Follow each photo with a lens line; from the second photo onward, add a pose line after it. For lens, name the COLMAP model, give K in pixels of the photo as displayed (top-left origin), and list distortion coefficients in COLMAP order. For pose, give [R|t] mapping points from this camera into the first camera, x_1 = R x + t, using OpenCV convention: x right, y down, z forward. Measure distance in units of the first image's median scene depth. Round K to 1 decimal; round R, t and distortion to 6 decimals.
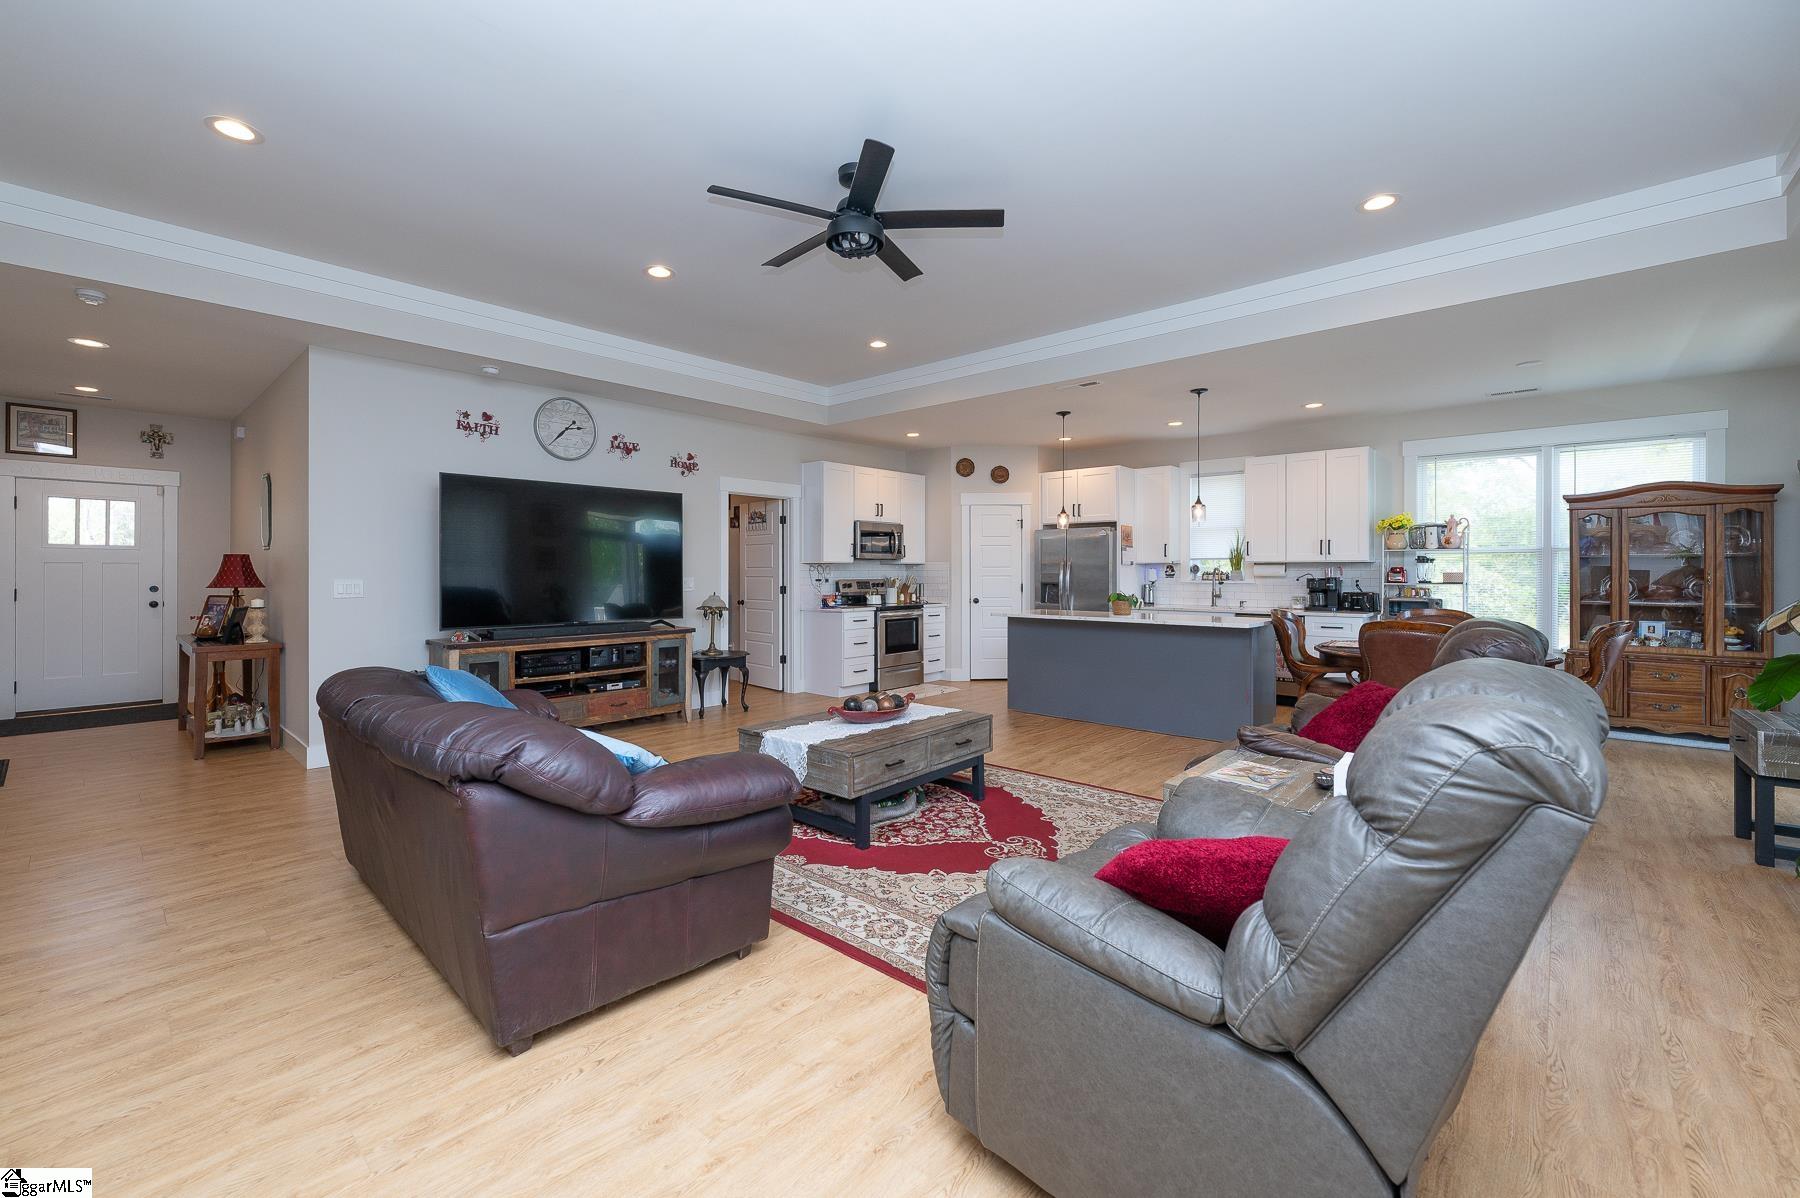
lens RADIAL K [[723.6, 0, 882.2], [0, 723.6, 572.0], [0, 0, 1]] dist [-0.002242, -0.000256]
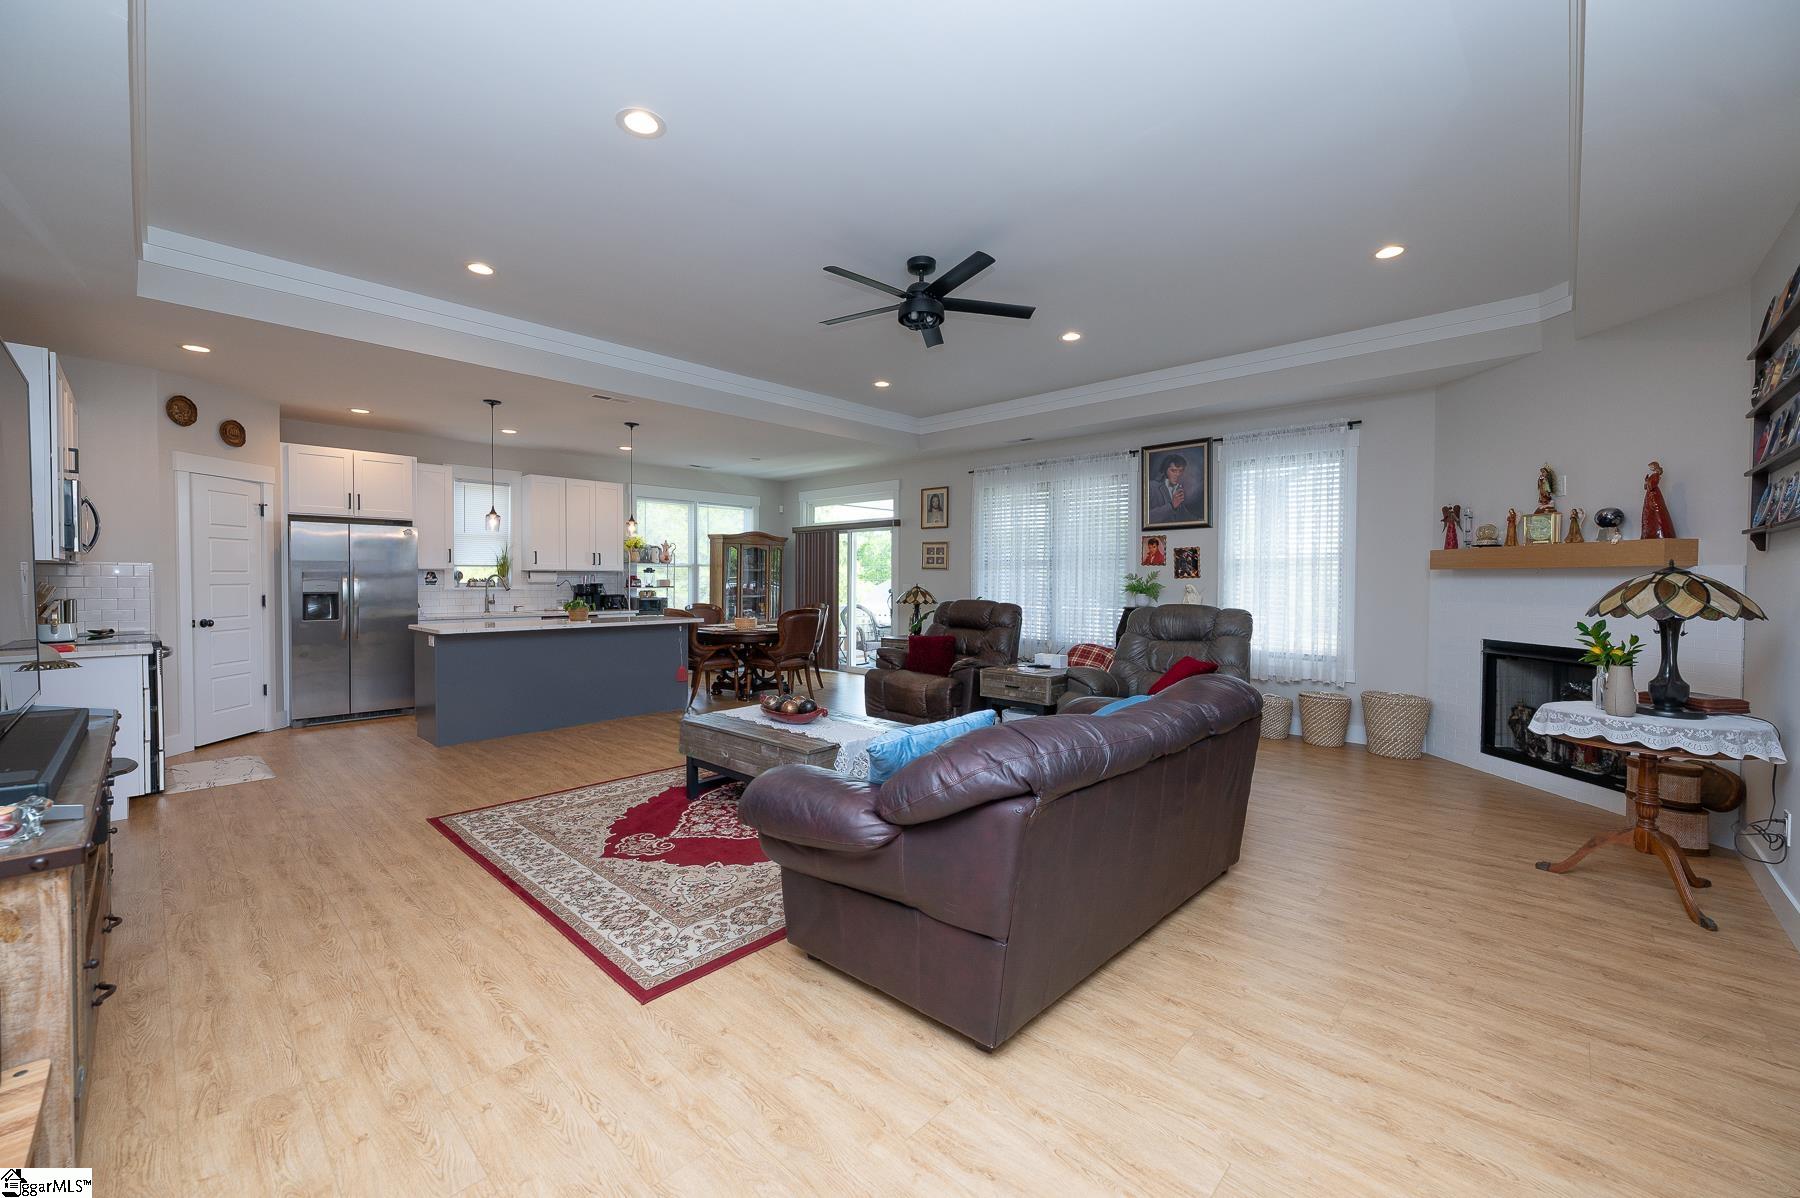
lens RADIAL K [[723.6, 0, 895.7], [0, 723.6, 591.0], [0, 0, 1]] dist [-0.002242, -0.000256]
pose [[0.014415, -0.015571, 0.999775, -0.646558], [-0.001839, 0.999877, 0.015599, 0.000176], [-0.999894, -0.002064, 0.014385, 0.479324]]
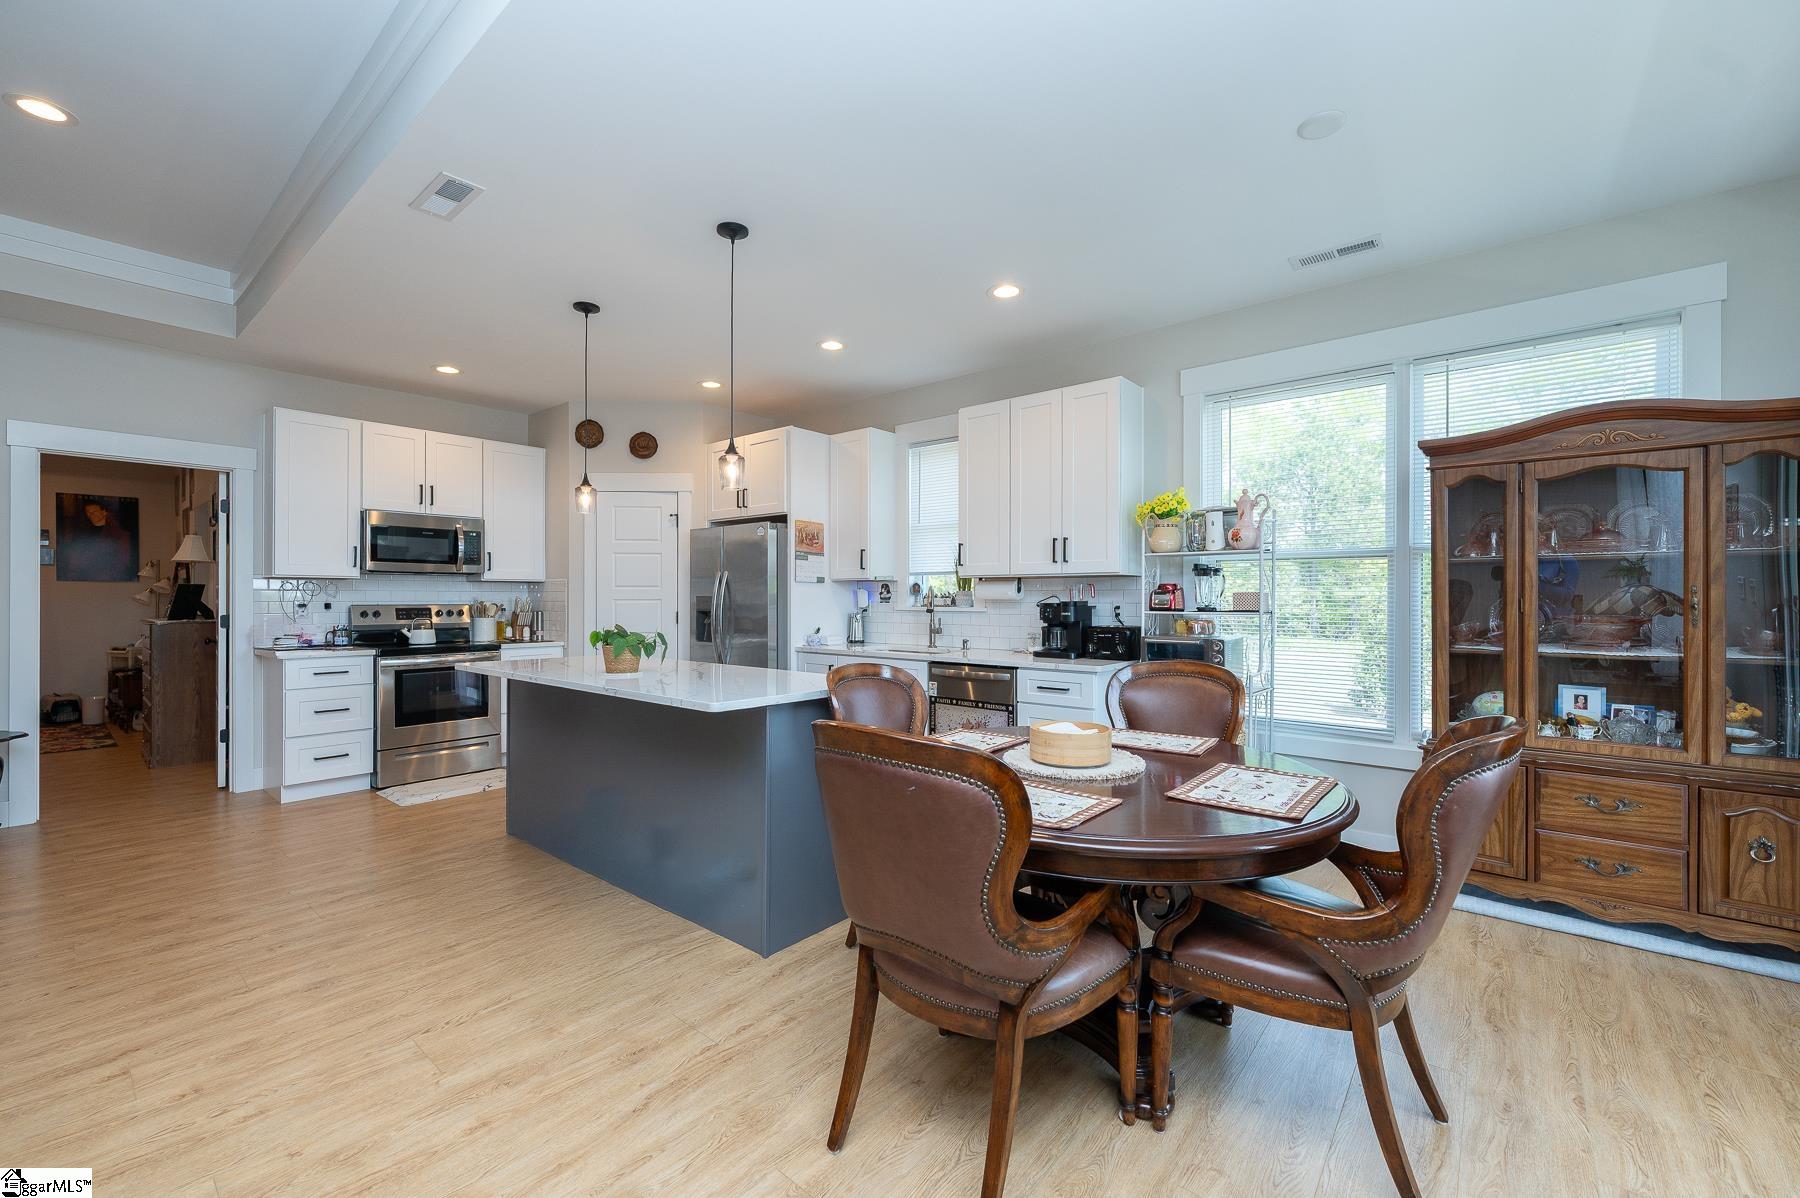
lens RADIAL K [[723.6, 0, 893.6], [0, 723.6, 596.1], [0, 0, 1]] dist [-0.002242, -0.000256]
pose [[0.998697, 0.001700, 0.051003, 0.458869], [-0.001502, 0.999991, -0.003929, 0.005890], [-0.051009, 0.003847, 0.998691, 0.425756]]
